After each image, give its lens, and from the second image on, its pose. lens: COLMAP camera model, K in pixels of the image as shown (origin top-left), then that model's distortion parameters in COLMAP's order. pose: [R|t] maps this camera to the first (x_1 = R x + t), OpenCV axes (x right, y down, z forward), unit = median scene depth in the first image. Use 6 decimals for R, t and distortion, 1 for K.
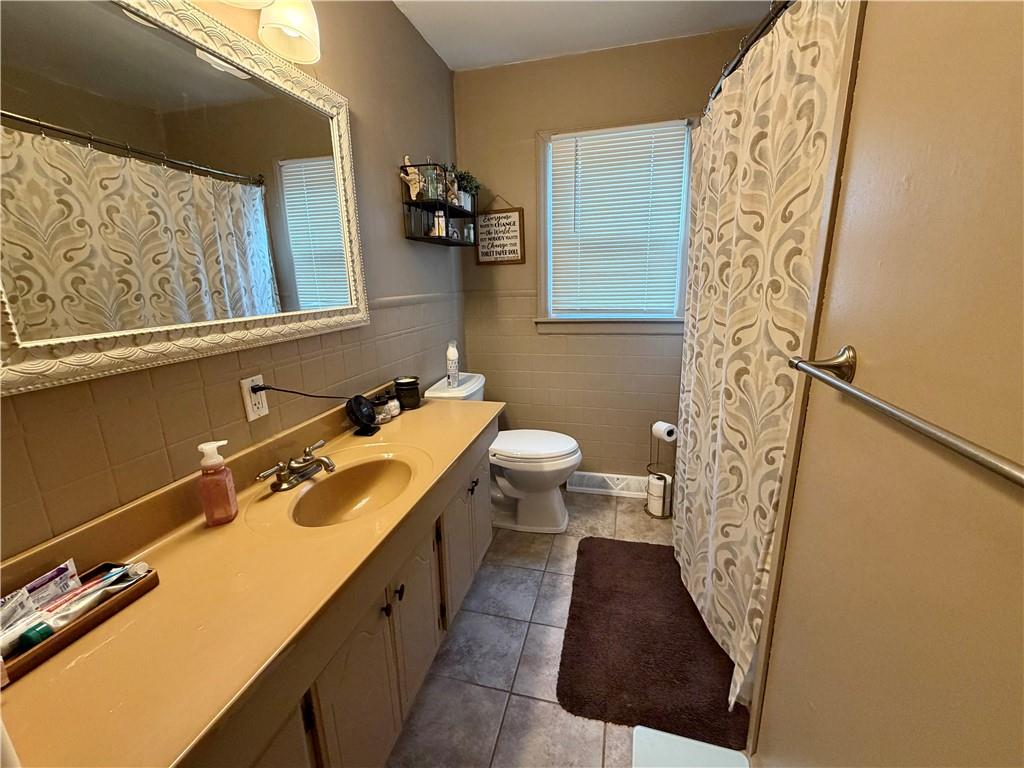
lens RADIAL K [[411.1, 0, 510.7], [0, 411.1, 382.6], [0, 0, 1]] dist [-0.000550, -0.000092]
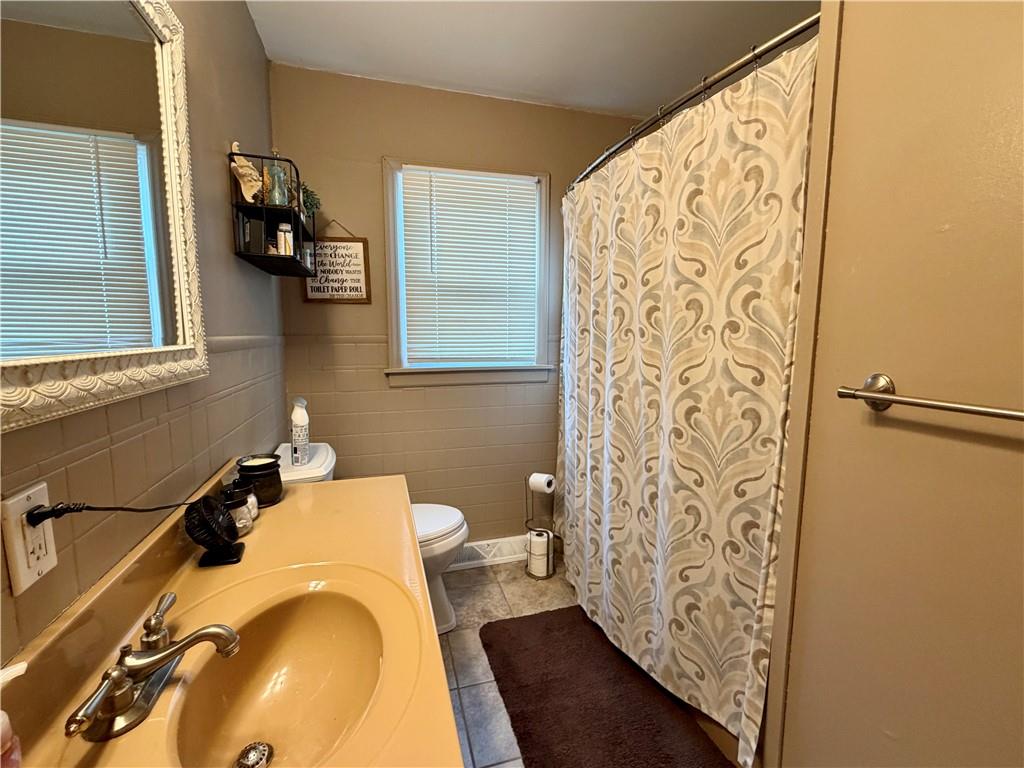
lens RADIAL K [[432.6, 0, 509.4], [0, 432.6, 386.5], [0, 0, 1]] dist [0.000047, -0.000041]
pose [[0.864848, -0.037251, 0.500650, -0.334132], [0.099217, 0.990257, -0.097712, -0.022442], [-0.492133, 0.134179, 0.860117, 0.264870]]
